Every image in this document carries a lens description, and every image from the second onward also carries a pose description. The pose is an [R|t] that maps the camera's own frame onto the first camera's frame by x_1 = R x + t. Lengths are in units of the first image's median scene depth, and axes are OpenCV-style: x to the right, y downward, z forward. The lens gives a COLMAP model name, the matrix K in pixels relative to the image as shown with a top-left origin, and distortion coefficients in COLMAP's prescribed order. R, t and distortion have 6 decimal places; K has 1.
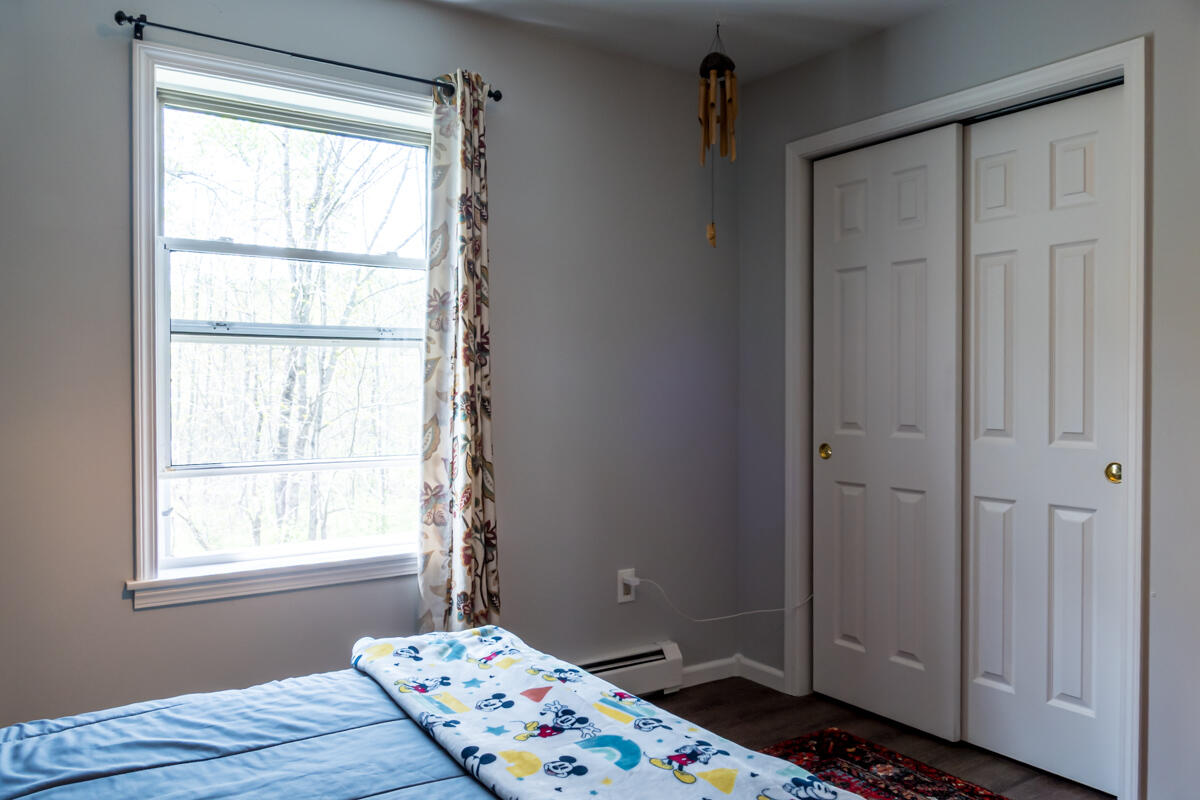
lens RADIAL K [[897.4, 0, 606.7], [0, 897.4, 395.9], [0, 0, 1]] dist [0.002357, -0.002753]
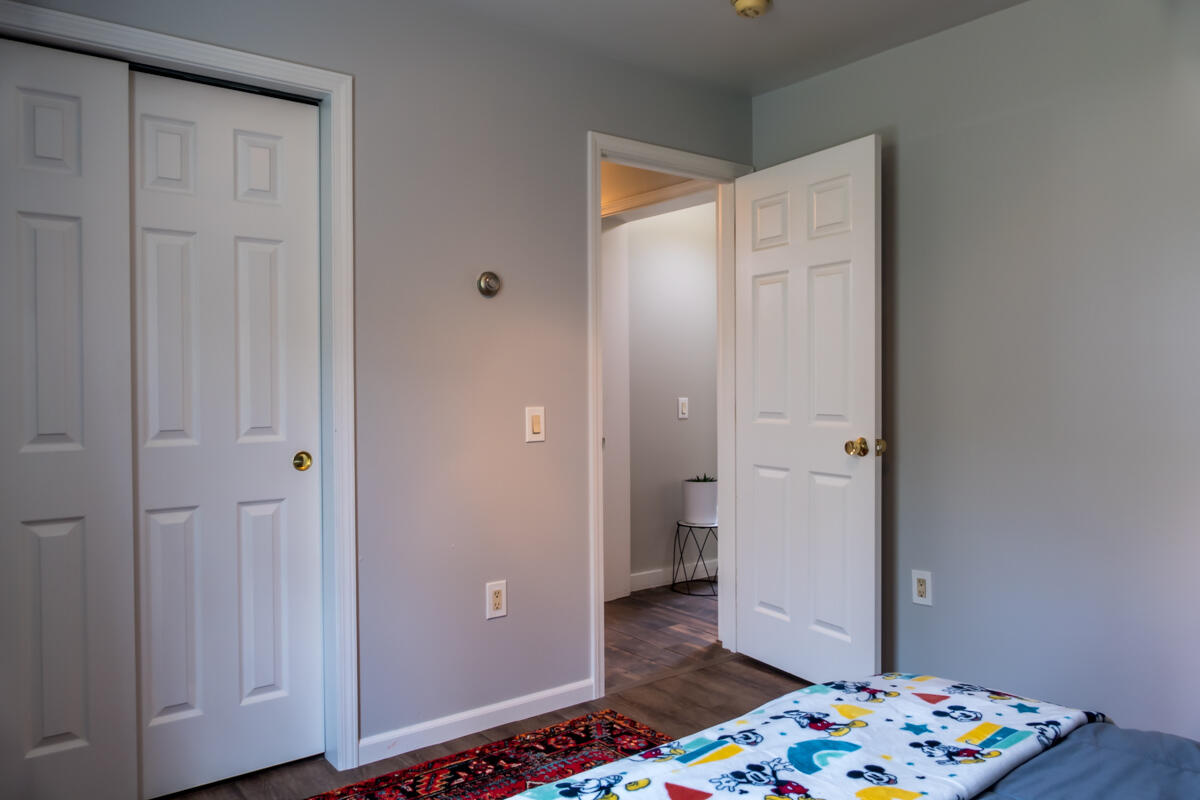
lens RADIAL K [[852.7, 0, 616.5], [0, 852.7, 398.4], [0, 0, 1]] dist [-0.006287, -0.003152]
pose [[-0.063135, -0.022514, 0.997751, -0.516055], [0.013646, 0.999633, 0.023420, -0.009394], [-0.997912, 0.015094, -0.062805, 0.734460]]
